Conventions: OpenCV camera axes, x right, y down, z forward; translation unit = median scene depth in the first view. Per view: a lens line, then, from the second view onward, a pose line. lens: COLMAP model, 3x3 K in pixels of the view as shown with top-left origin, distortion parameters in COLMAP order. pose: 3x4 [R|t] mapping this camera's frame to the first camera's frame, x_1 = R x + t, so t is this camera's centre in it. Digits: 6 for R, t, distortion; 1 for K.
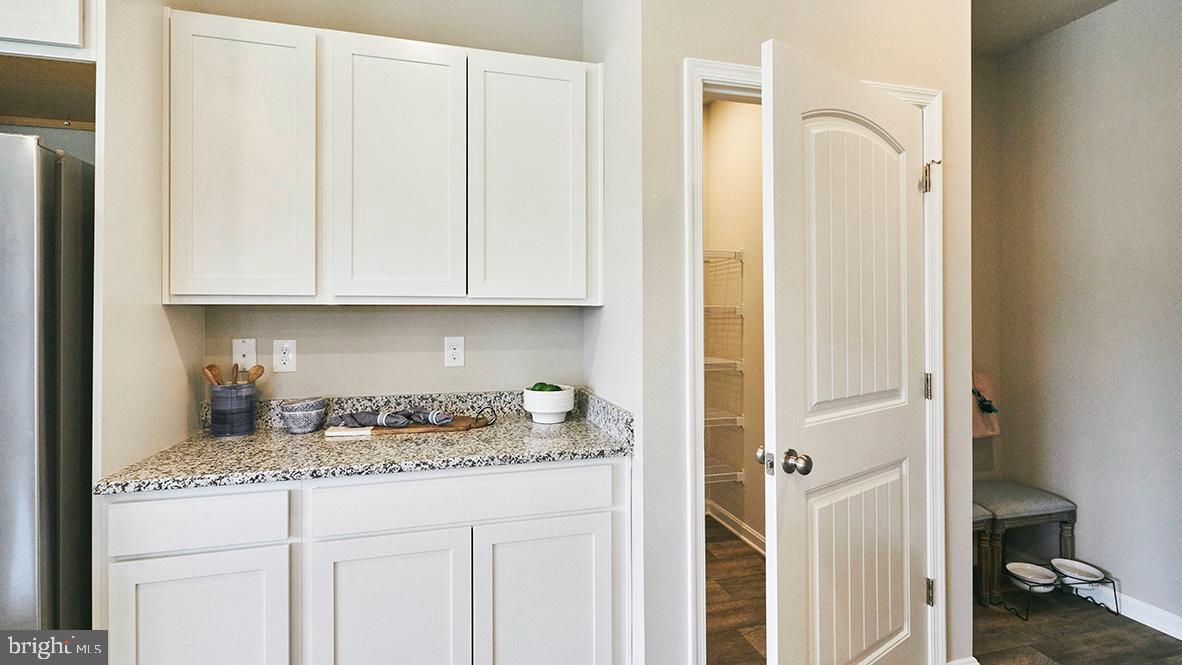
lens RADIAL K [[517.8, 0, 586.0], [0, 517.8, 306.1], [0, 0, 1]] dist [-0.000331, 0.000286]
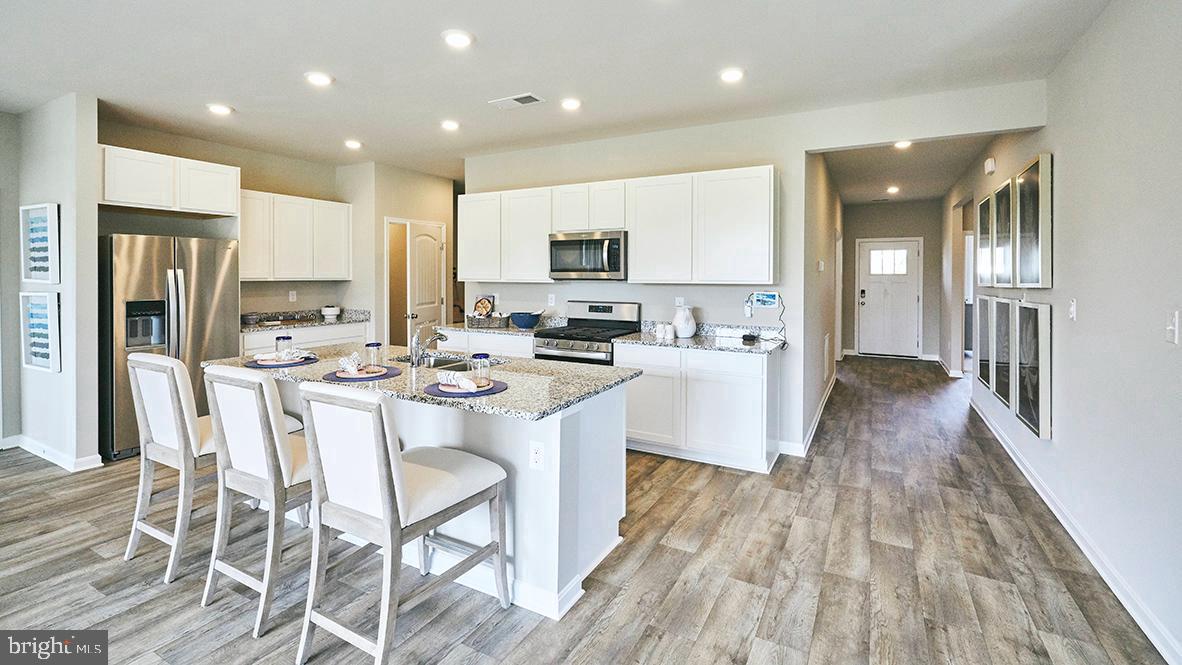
lens RADIAL K [[525.1, 0, 586.4], [0, 525.1, 296.2], [0, 0, 1]] dist [0.000397, 0.000504]
pose [[0.691773, -0.026782, 0.721618, -1.372877], [-0.016463, 0.998467, 0.052839, -0.099963], [-0.721927, -0.048432, 0.690272, -2.394962]]
